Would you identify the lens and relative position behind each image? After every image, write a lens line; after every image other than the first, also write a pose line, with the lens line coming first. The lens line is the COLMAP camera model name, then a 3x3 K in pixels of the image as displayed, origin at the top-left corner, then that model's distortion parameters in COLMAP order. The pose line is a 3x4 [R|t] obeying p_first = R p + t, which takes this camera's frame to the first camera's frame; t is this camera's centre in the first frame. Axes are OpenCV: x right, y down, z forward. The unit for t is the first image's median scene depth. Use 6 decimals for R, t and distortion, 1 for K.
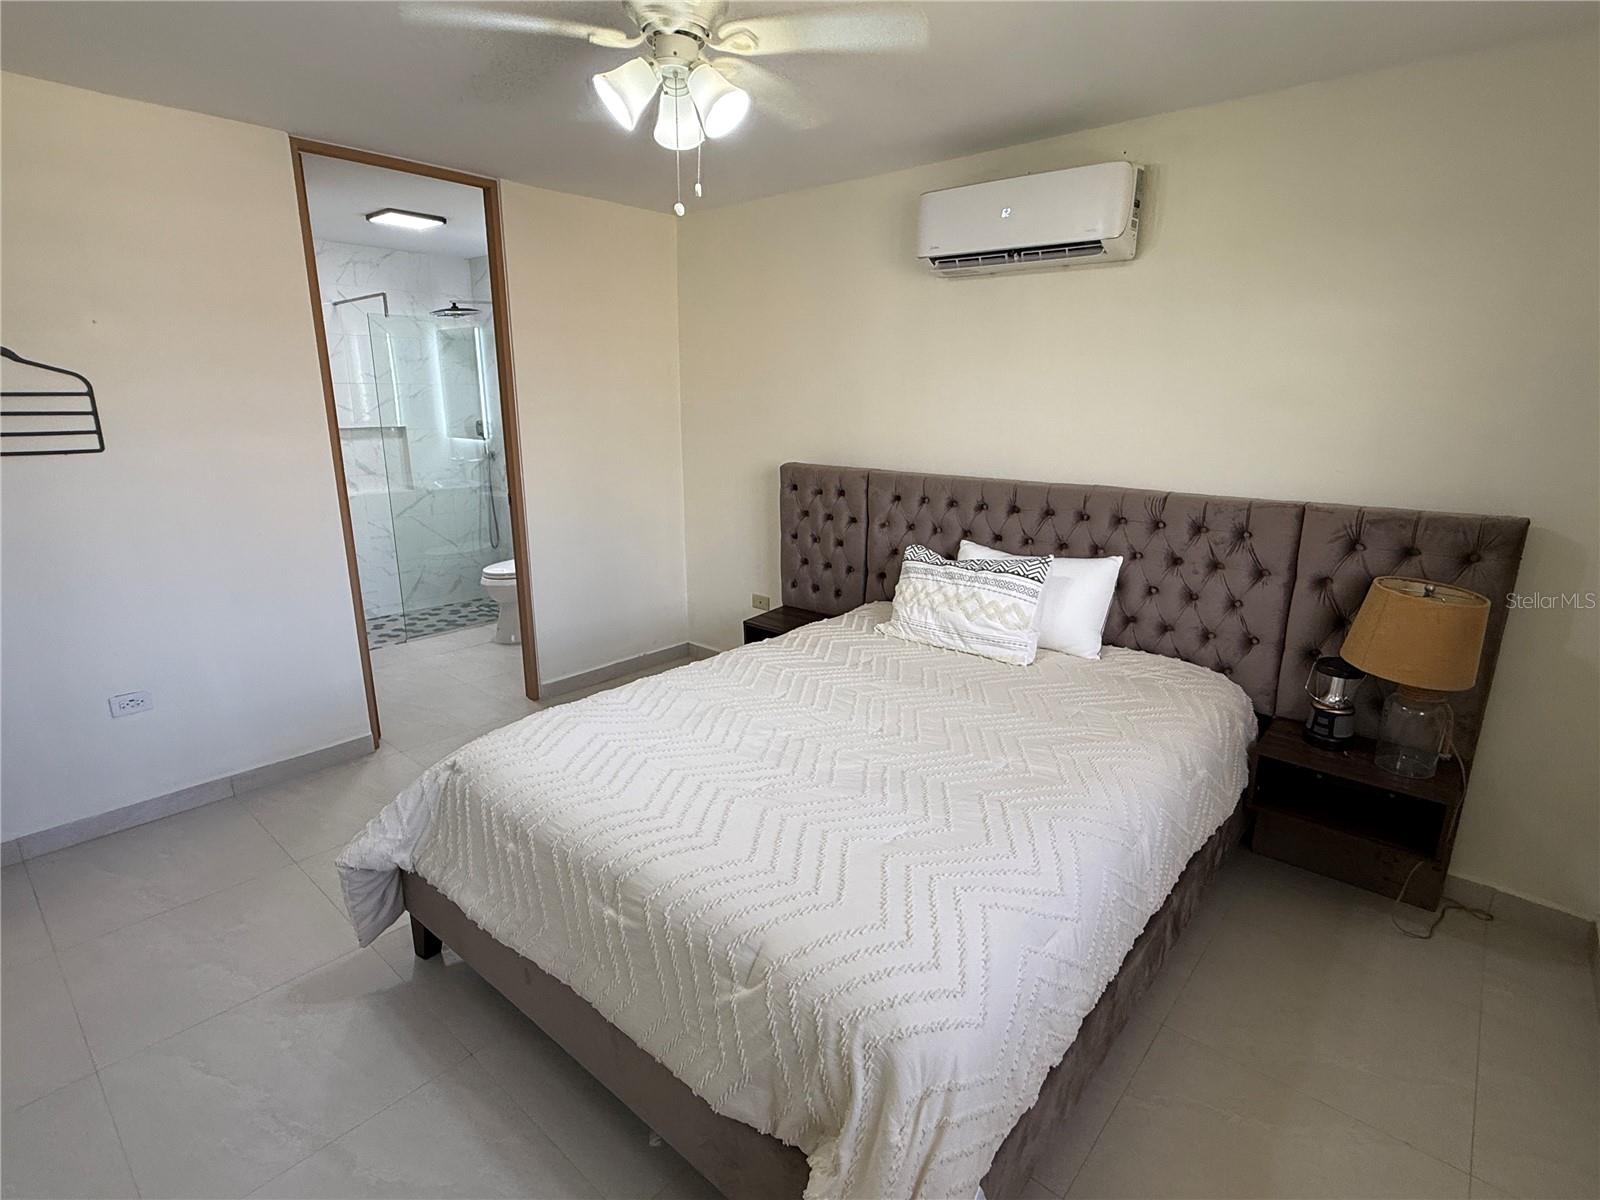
lens RADIAL K [[796.5, 0, 800.0], [0, 796.5, 600.0], [0, 0, 1]] dist [0.001958, 0.000336]
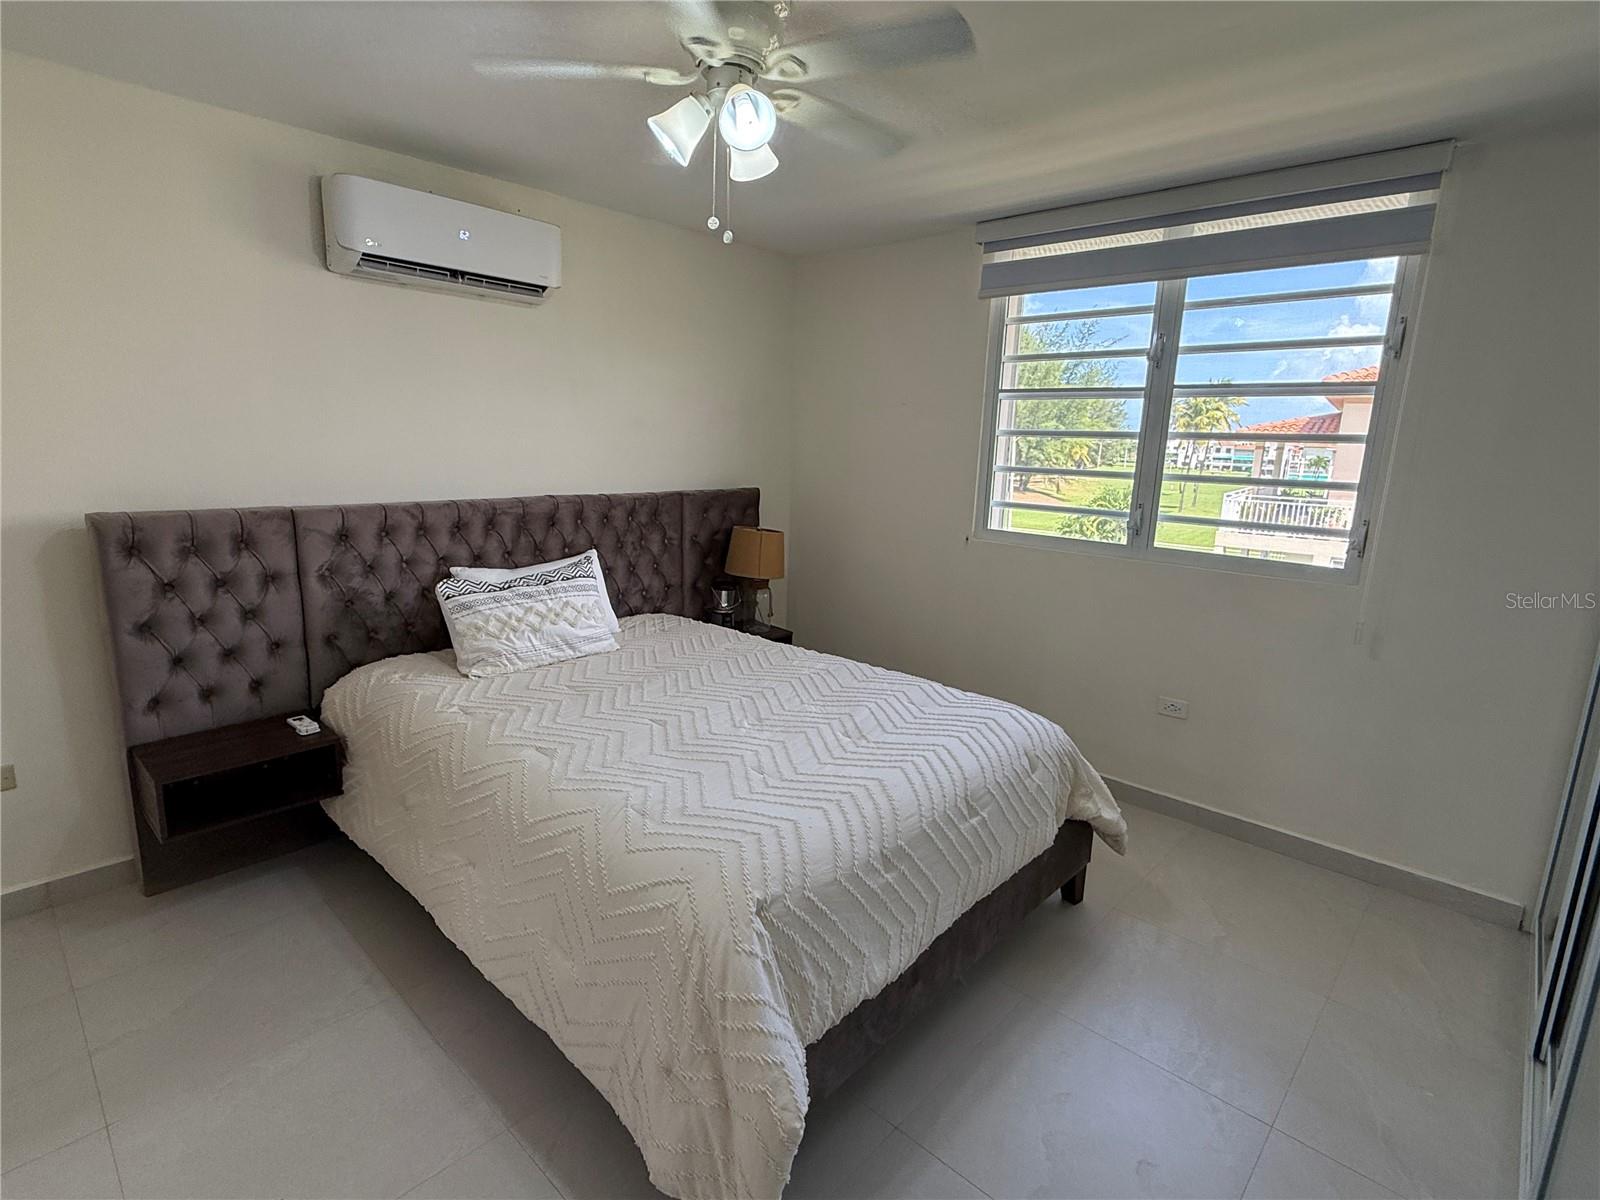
lens RADIAL K [[796.5, 0, 800.0], [0, 796.5, 600.0], [0, 0, 1]] dist [0.001958, 0.000336]
pose [[0.046422, -0.216415, 0.975197, -0.775099], [0.211802, 0.956185, 0.202114, -0.154889], [-0.976209, 0.197166, 0.090226, 0.568945]]
